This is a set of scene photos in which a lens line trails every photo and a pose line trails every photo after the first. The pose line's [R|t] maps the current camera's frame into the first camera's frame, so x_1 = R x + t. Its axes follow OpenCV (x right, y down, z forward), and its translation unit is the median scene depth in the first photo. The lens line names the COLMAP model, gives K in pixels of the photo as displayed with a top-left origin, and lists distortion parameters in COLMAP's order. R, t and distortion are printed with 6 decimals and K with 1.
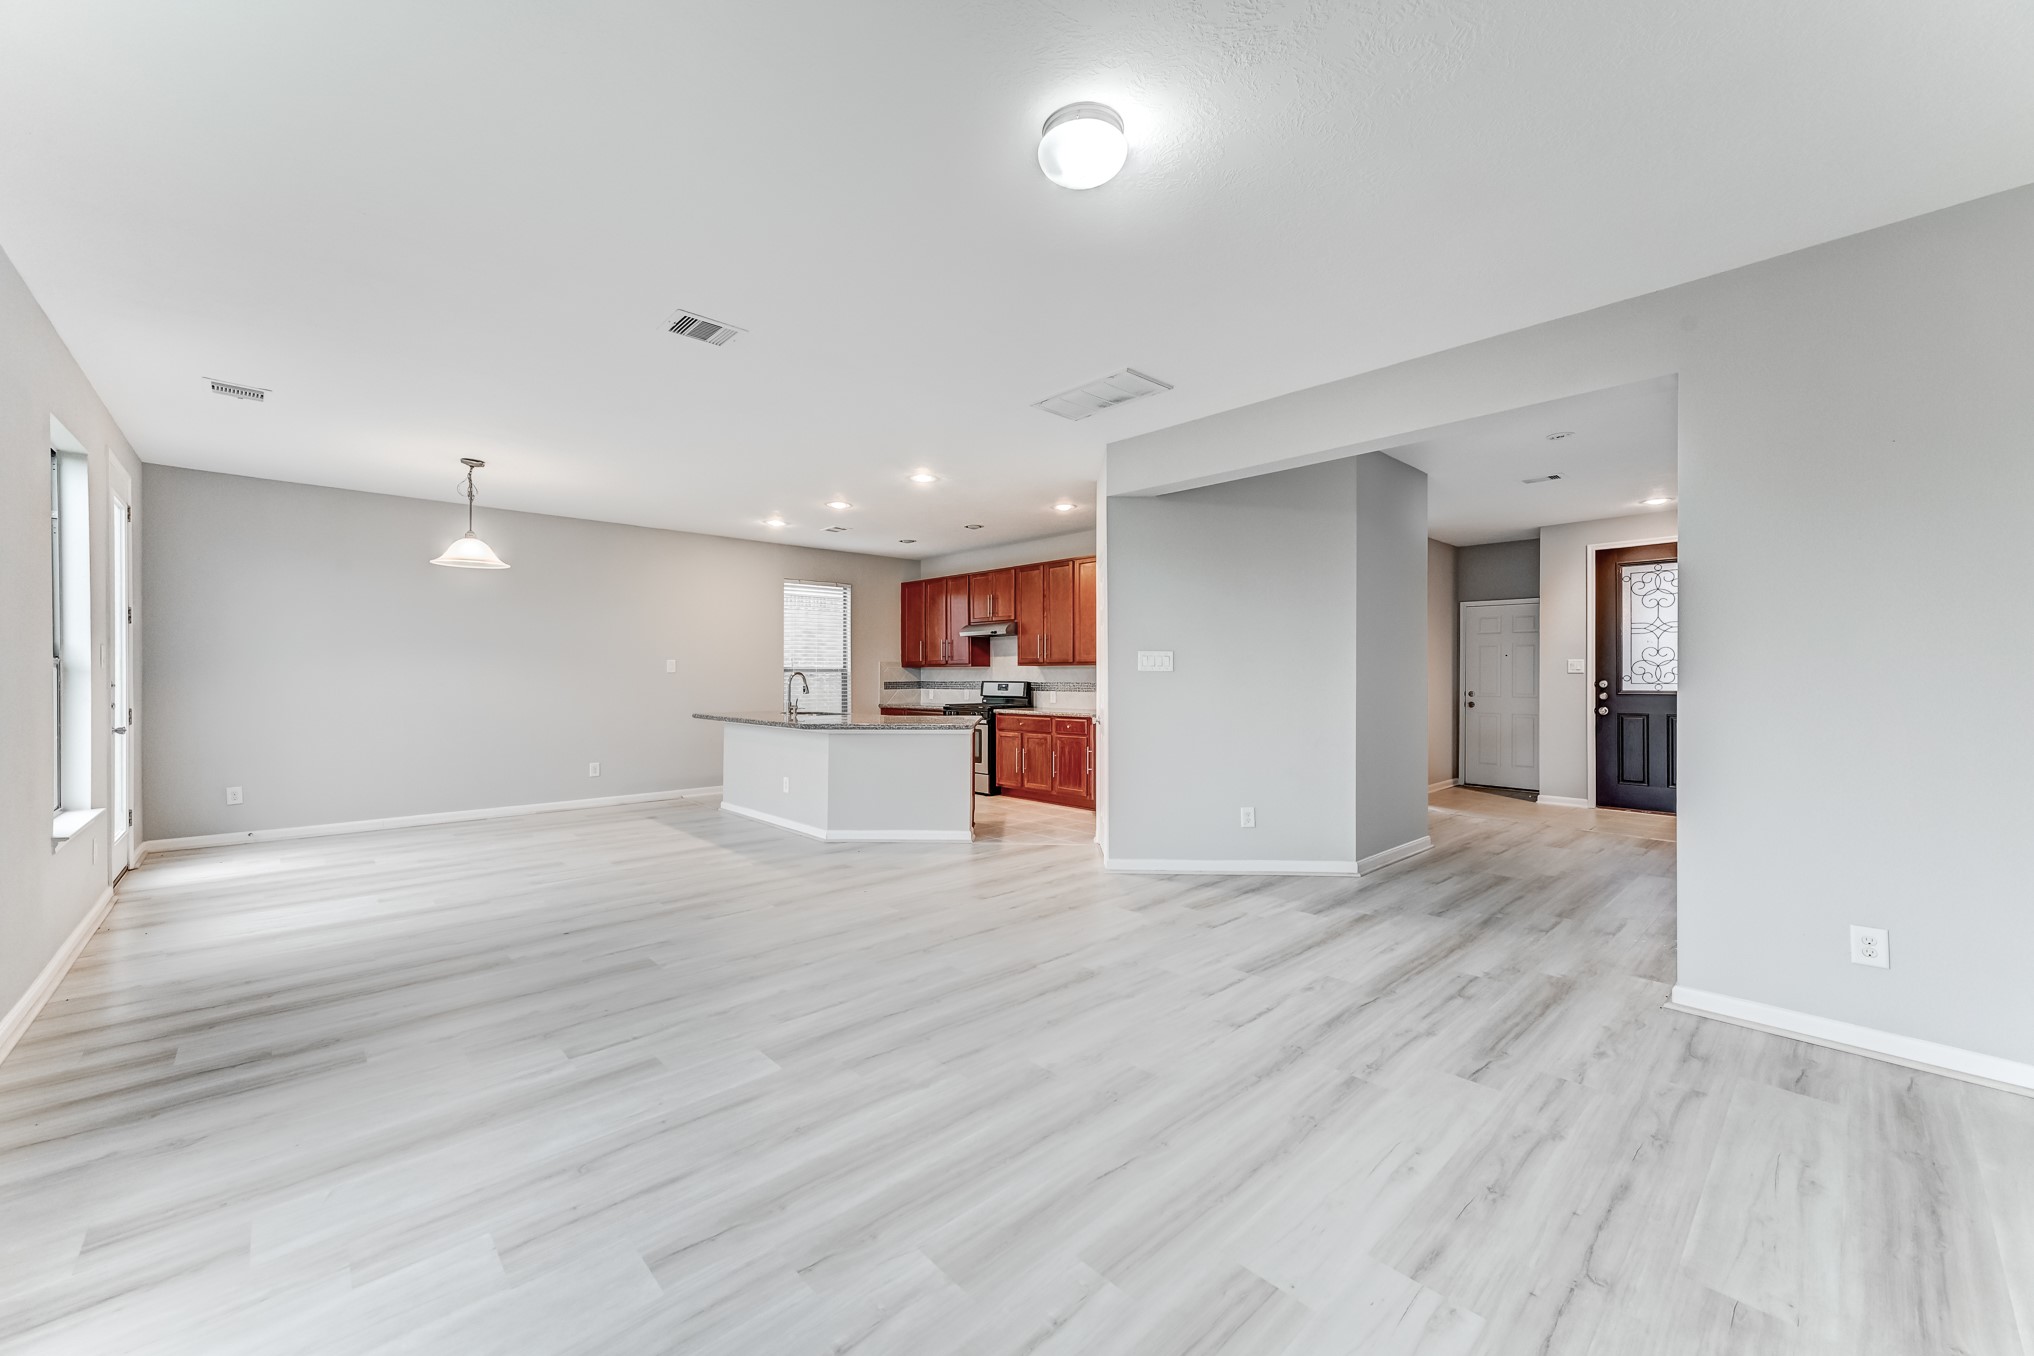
lens RADIAL K [[789.0, 0, 1010.5], [0, 789.0, 666.7], [0, 0, 1]] dist [0.008658, 0.000213]
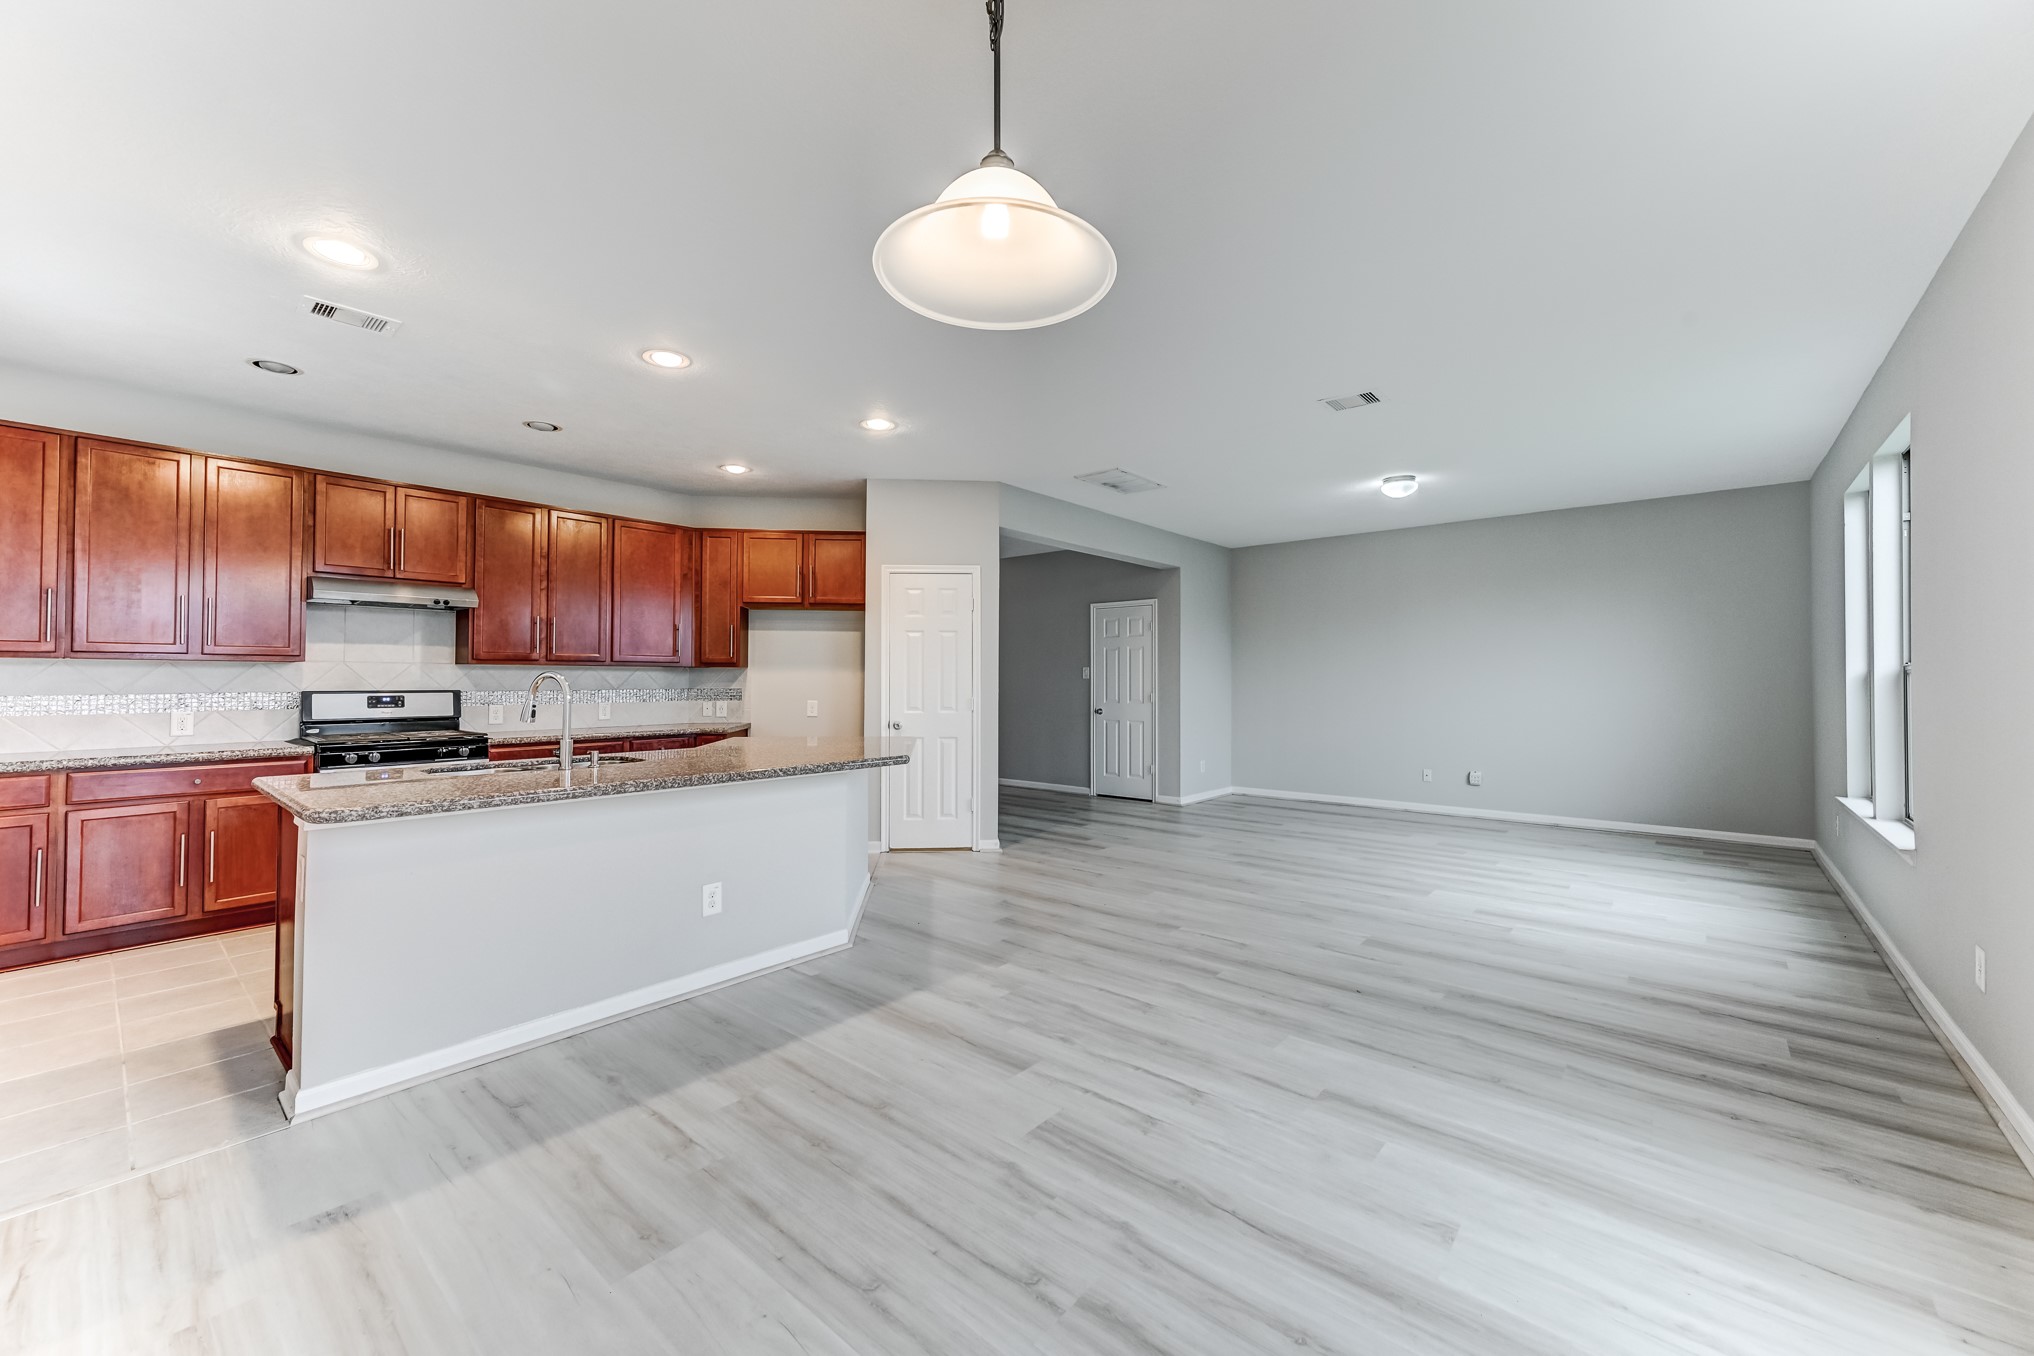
lens RADIAL K [[789.0, 0, 1010.5], [0, 789.0, 666.7], [0, 0, 1]] dist [0.008658, 0.000213]
pose [[-0.113369, 0.017547, 0.993398, -1.103698], [-0.012600, 0.999738, -0.019097, 0.013277], [-0.993473, -0.014682, -0.113118, 1.194323]]
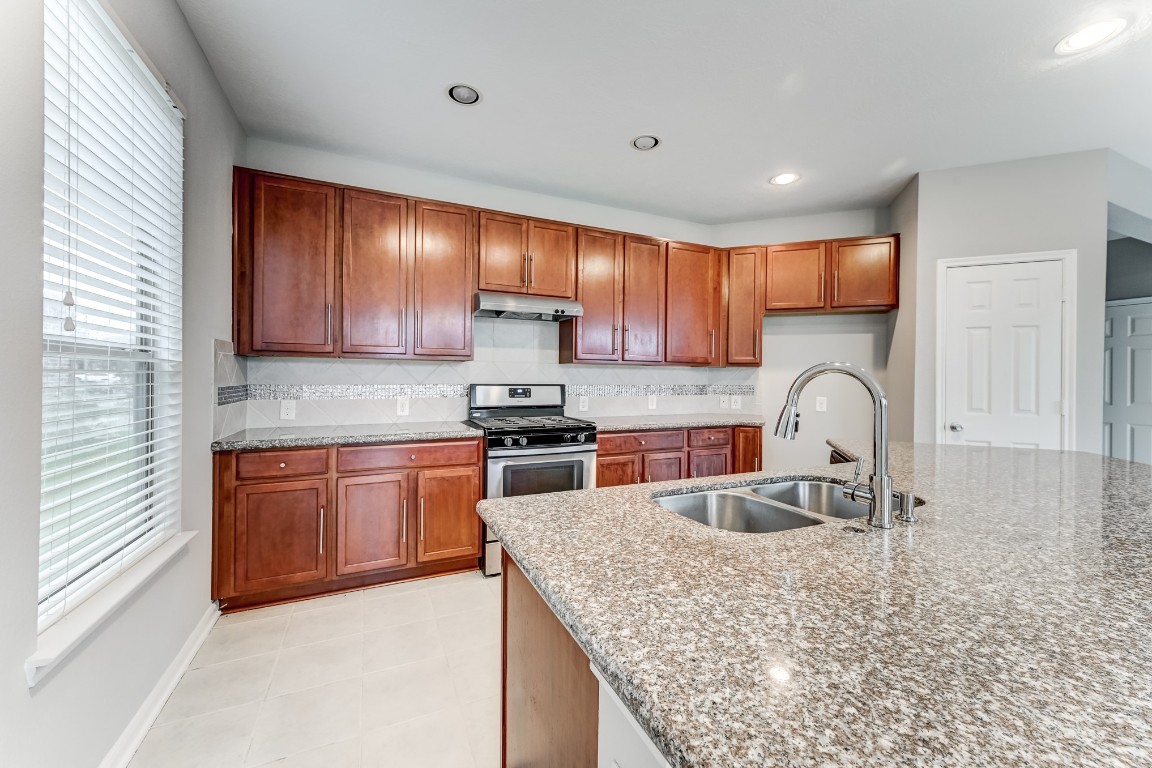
lens RADIAL K [[446.9, 0, 572.3], [0, 446.9, 377.6], [0, 0, 1]] dist [0.008658, 0.000213]
pose [[0.315610, 0.003432, 0.948883, -0.672774], [-0.020954, 0.999775, 0.003354, 0.019770], [-0.948658, -0.020942, 0.315611, 1.558106]]
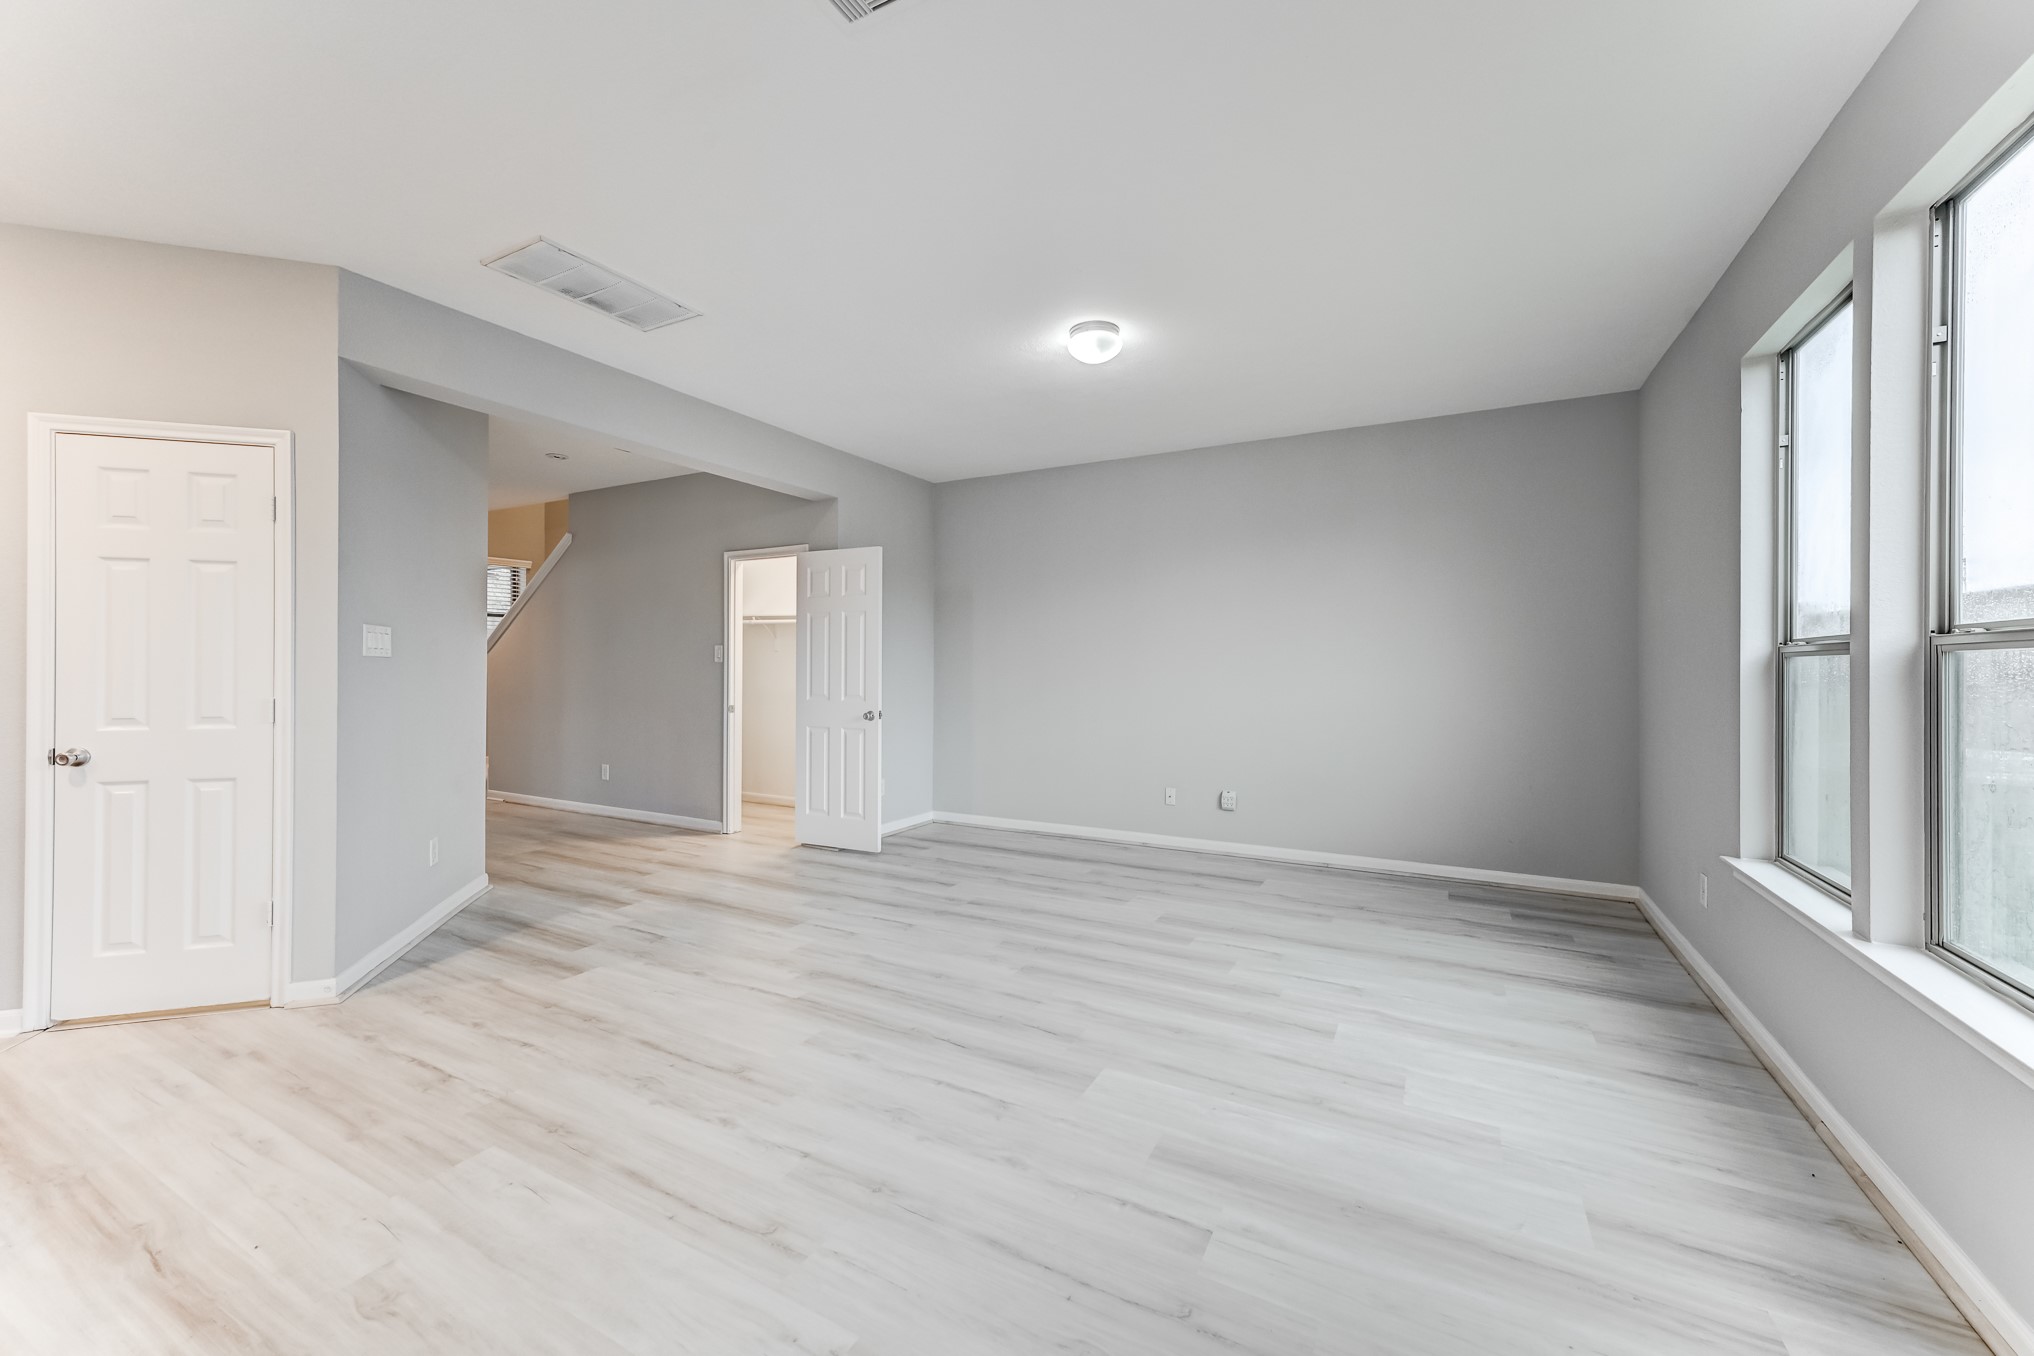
lens RADIAL K [[796.2, 0, 1011.9], [0, 796.2, 656.4], [0, 0, 1]] dist [0.009075, -0.000021]
pose [[-0.320468, 0.009466, 0.947212, -0.639204], [-0.014952, 0.999775, -0.015051, 0.008094], [-0.947141, -0.018986, -0.320254, 0.769996]]
